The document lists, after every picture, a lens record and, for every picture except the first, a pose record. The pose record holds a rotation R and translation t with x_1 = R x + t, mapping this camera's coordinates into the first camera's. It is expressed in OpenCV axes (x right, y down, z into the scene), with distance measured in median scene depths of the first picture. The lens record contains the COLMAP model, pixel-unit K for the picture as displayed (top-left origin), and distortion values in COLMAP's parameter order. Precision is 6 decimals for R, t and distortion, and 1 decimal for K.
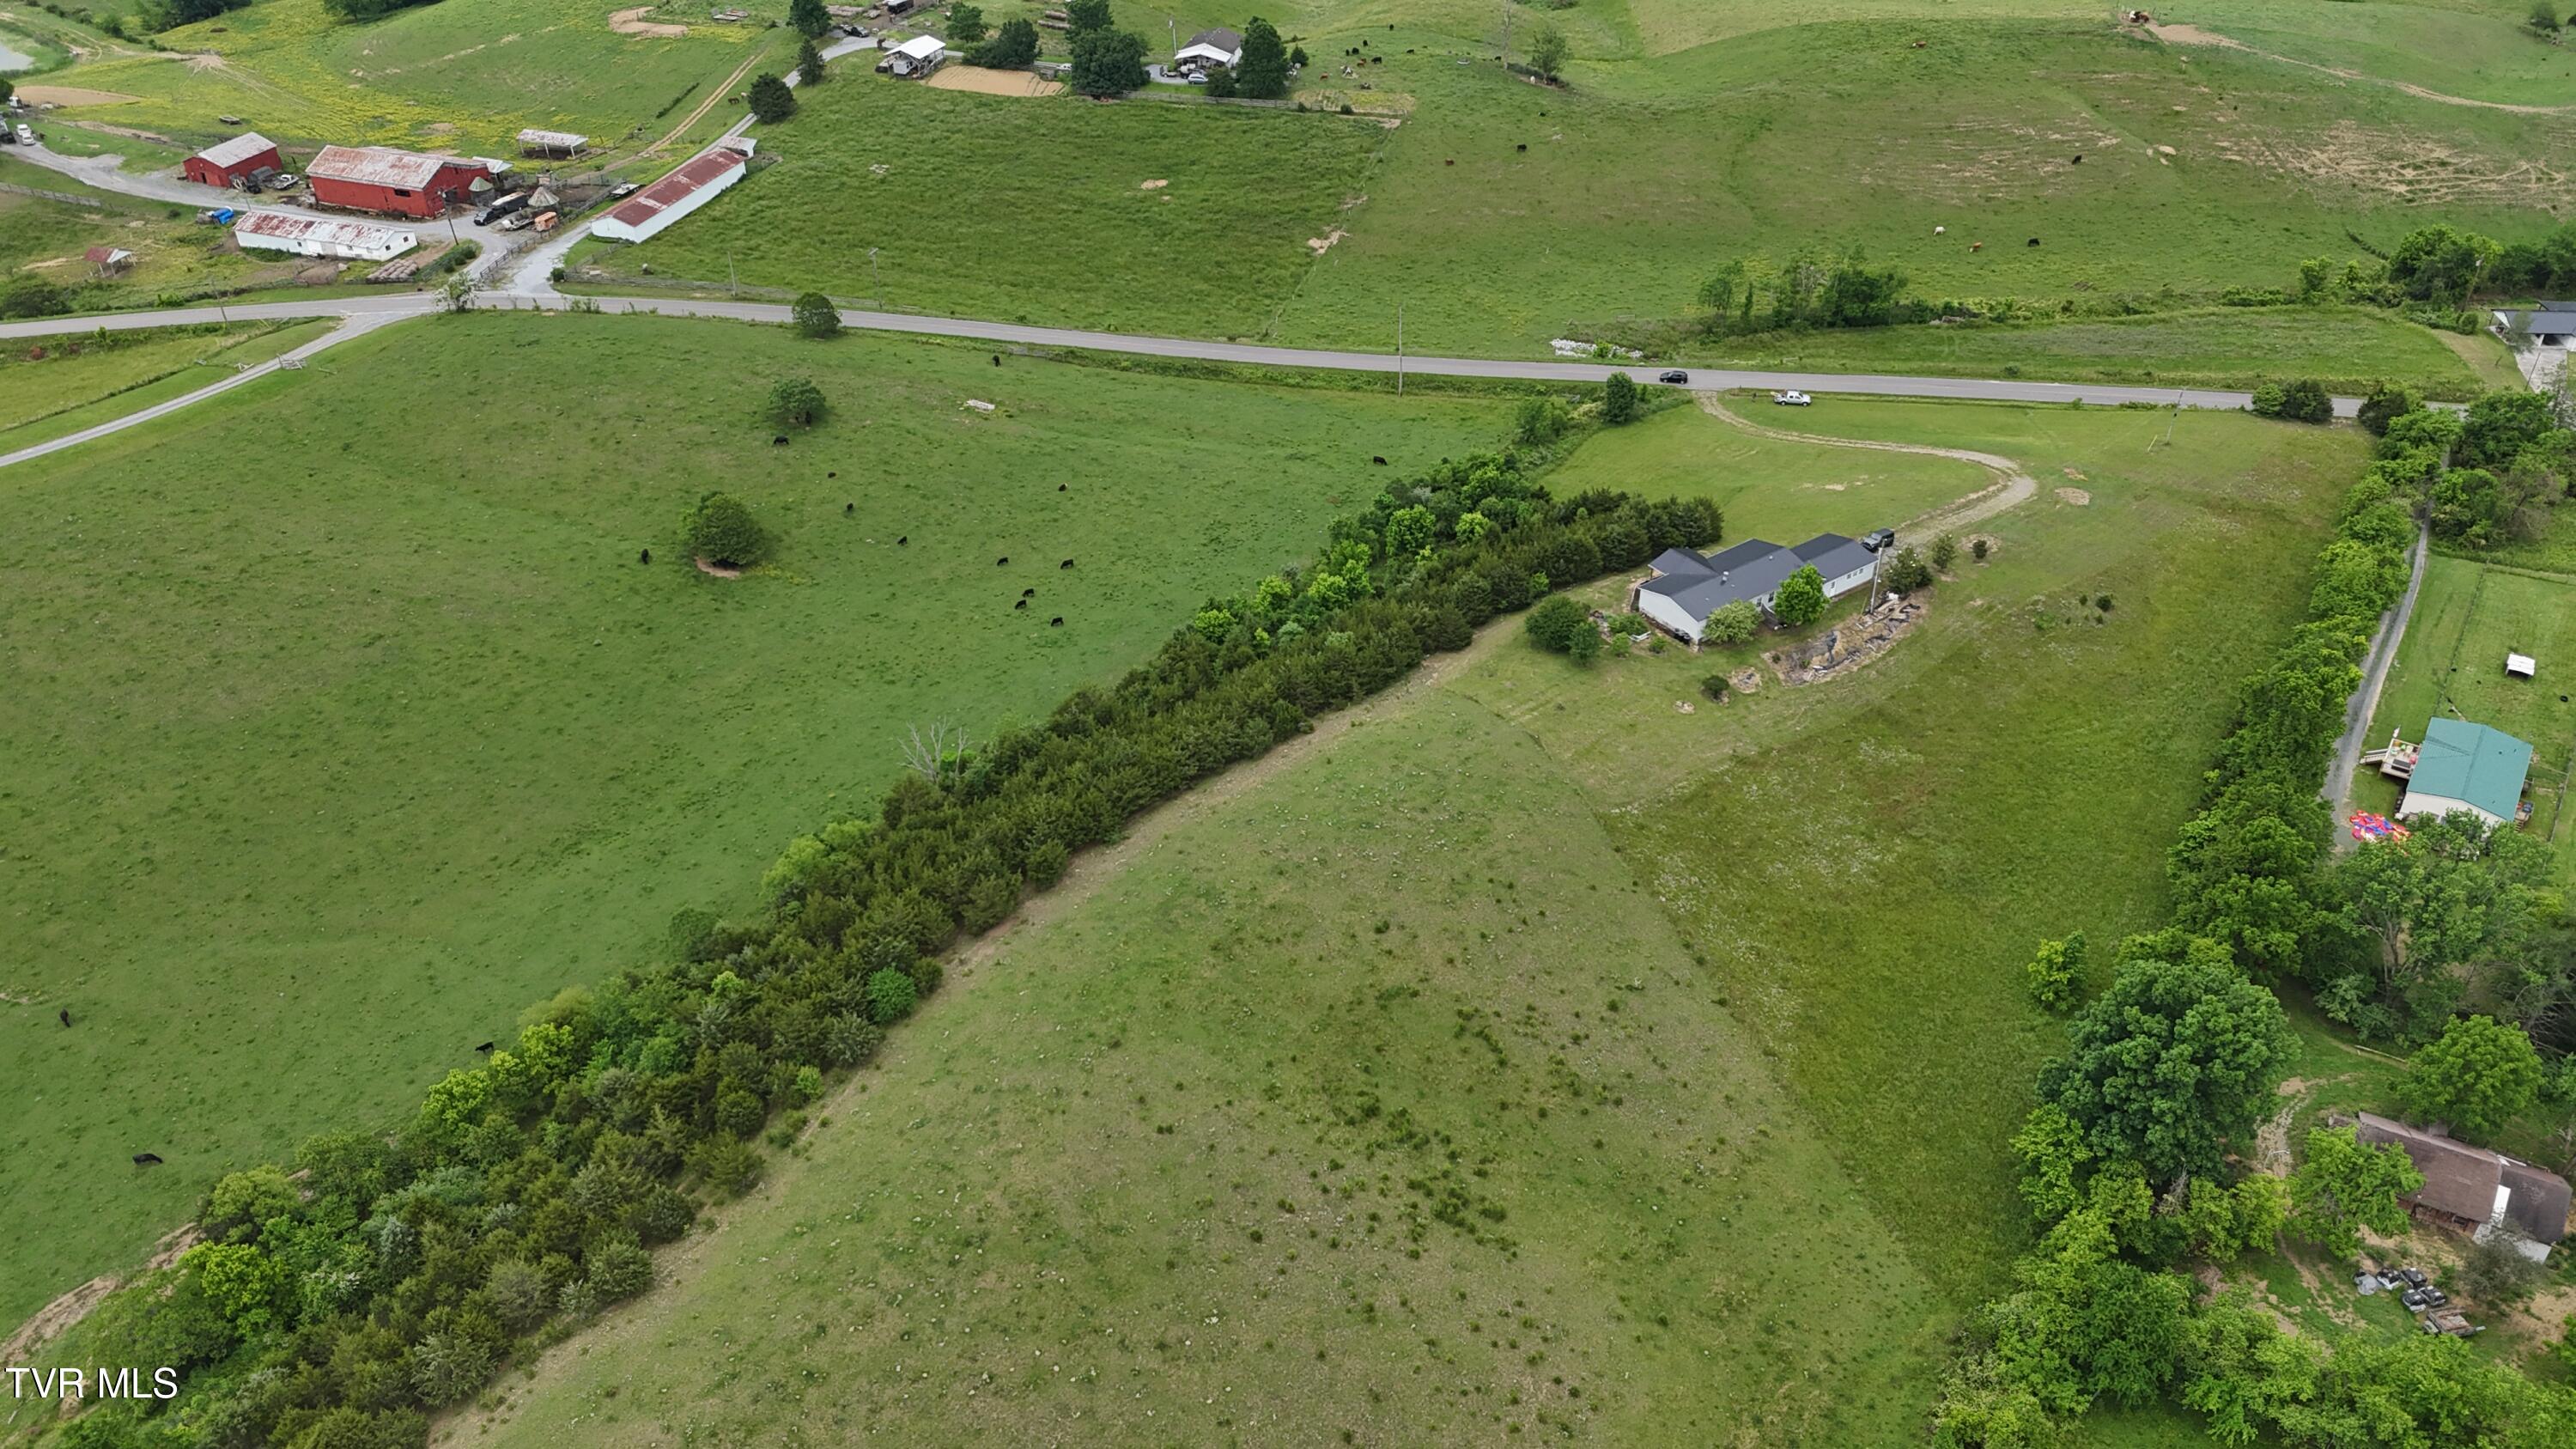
lens RADIAL K [[1892.7, 0, 1288.0], [0, 1892.7, 724.5], [0, 0, 1]] dist [0.061879, -0.048165]
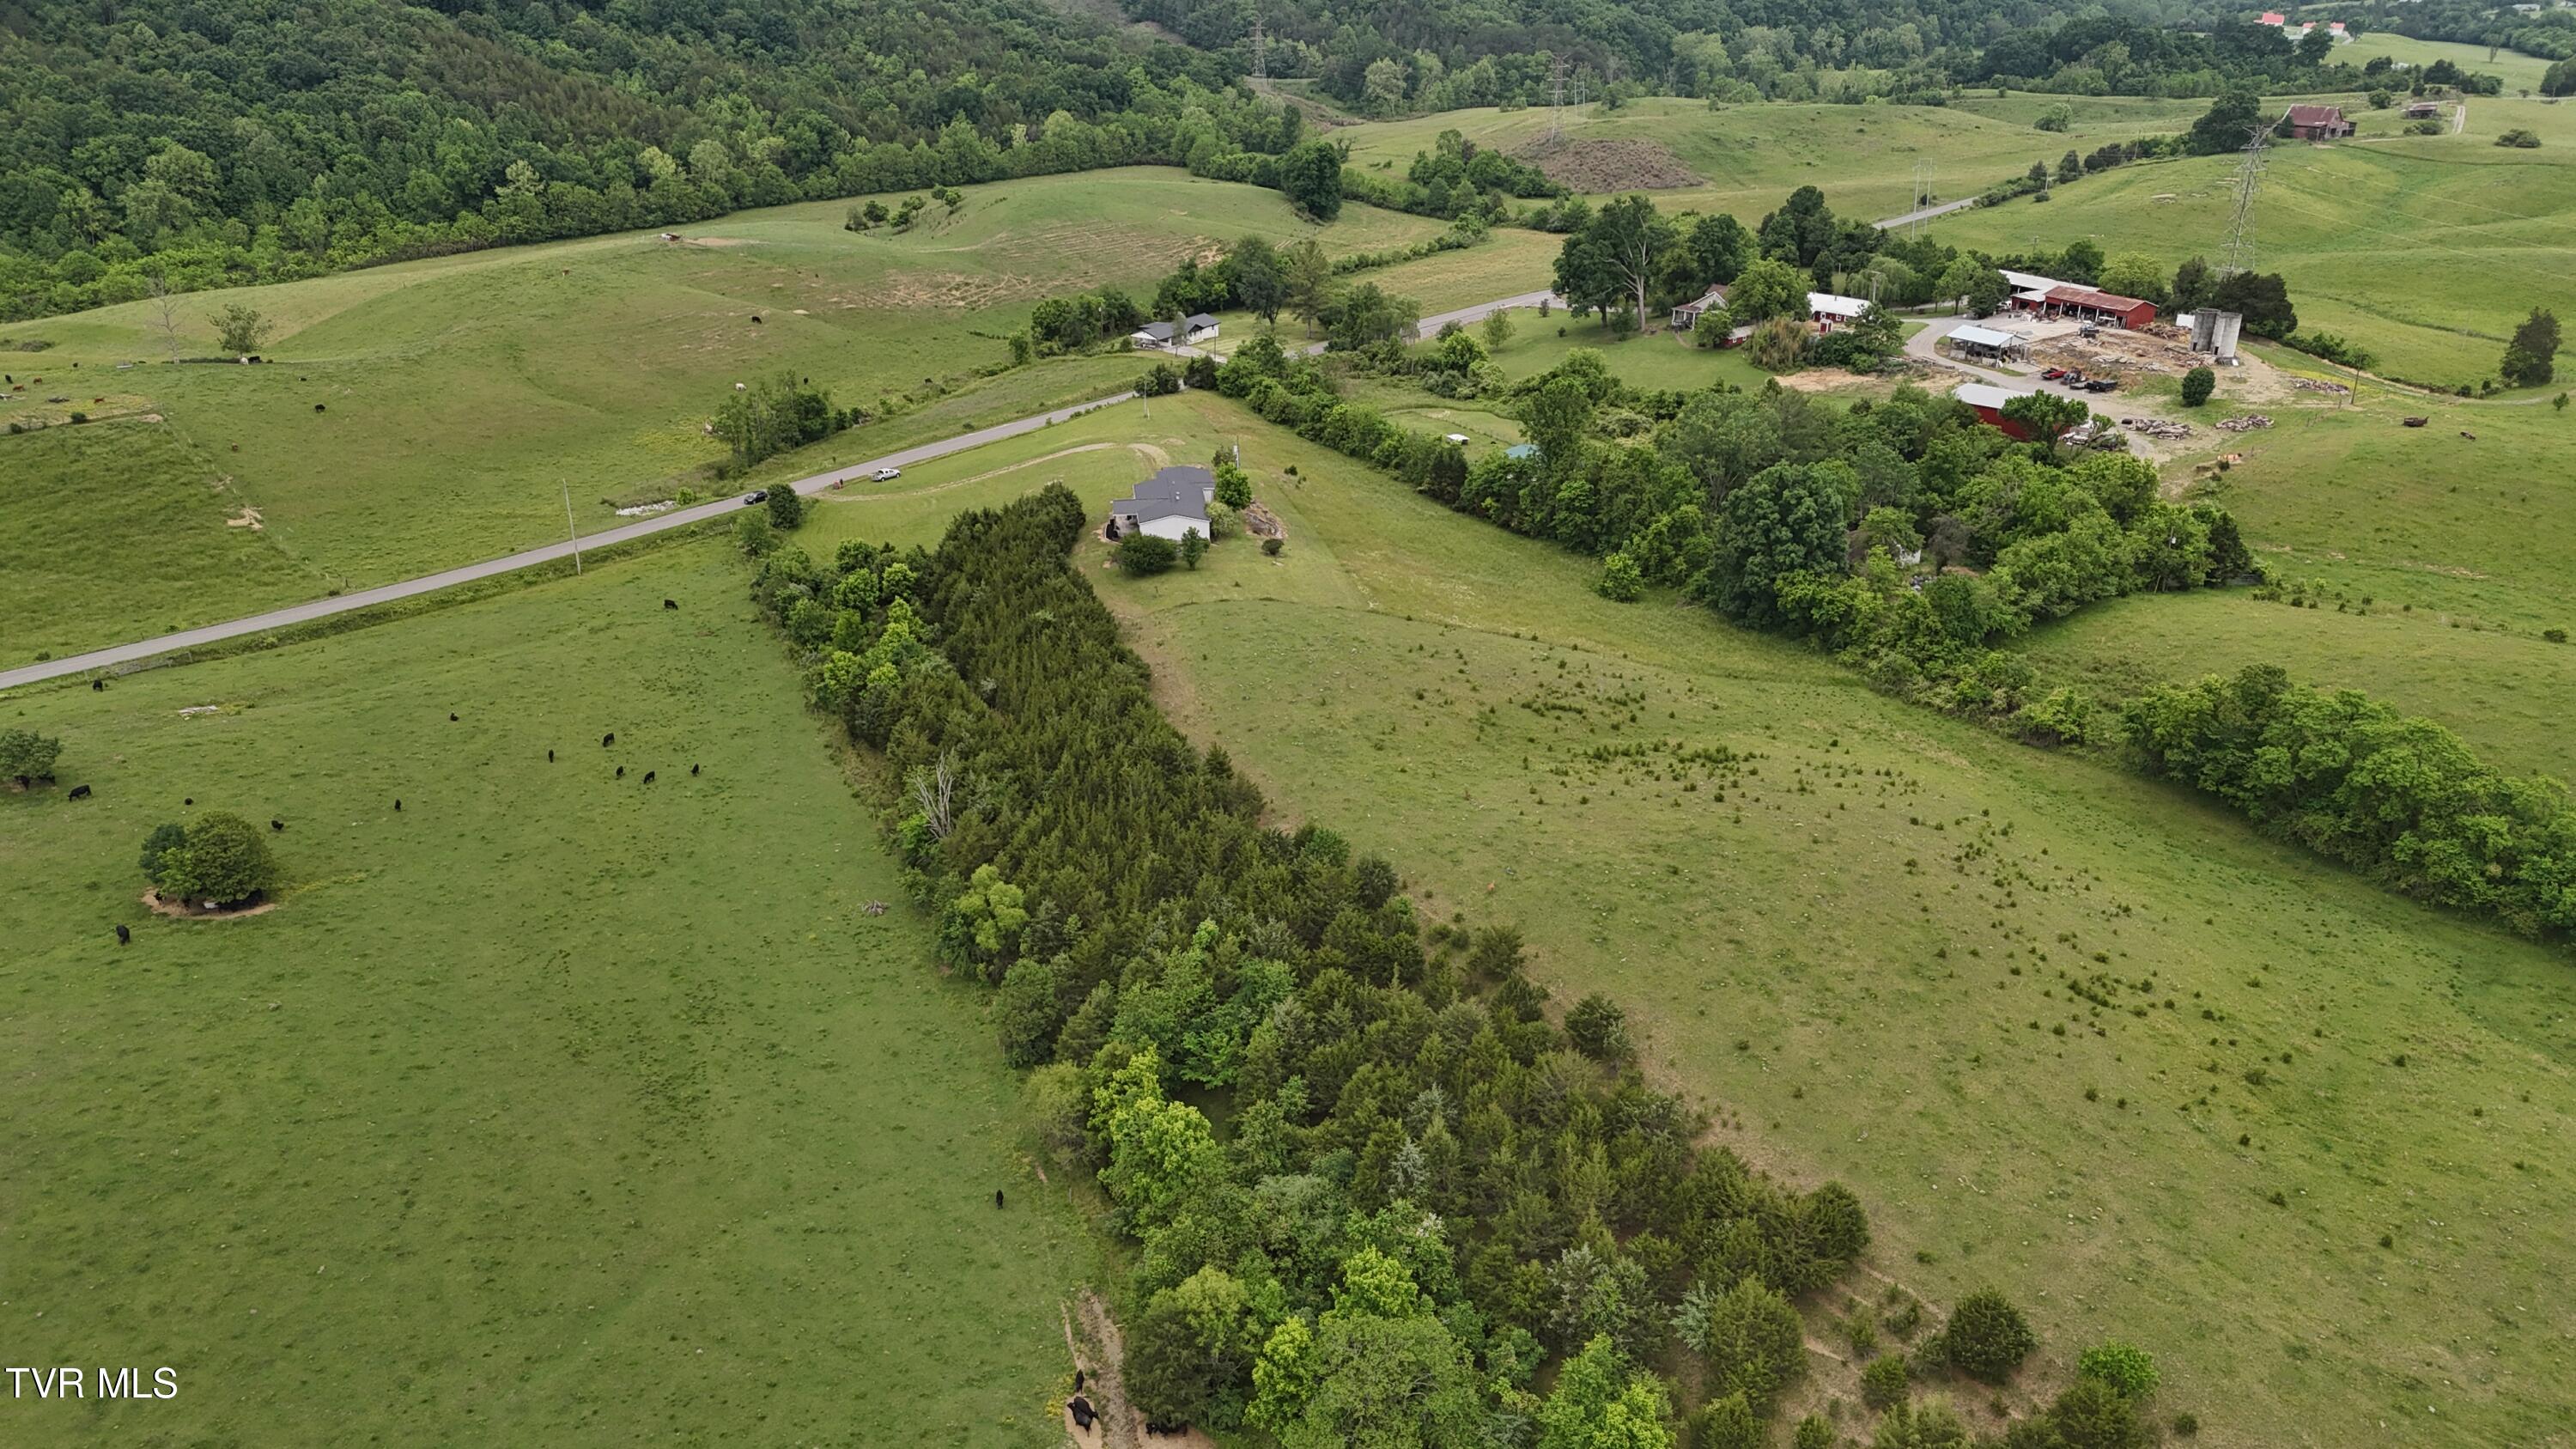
lens RADIAL K [[1892.7, 0, 1288.0], [0, 1892.7, 724.5], [0, 0, 1]] dist [0.061879, -0.048165]
pose [[0.479851, -0.331395, 0.812355, -0.552716], [0.501583, 0.863302, 0.055898, 0.010892], [-0.719832, 0.380640, 0.580478, 0.234406]]
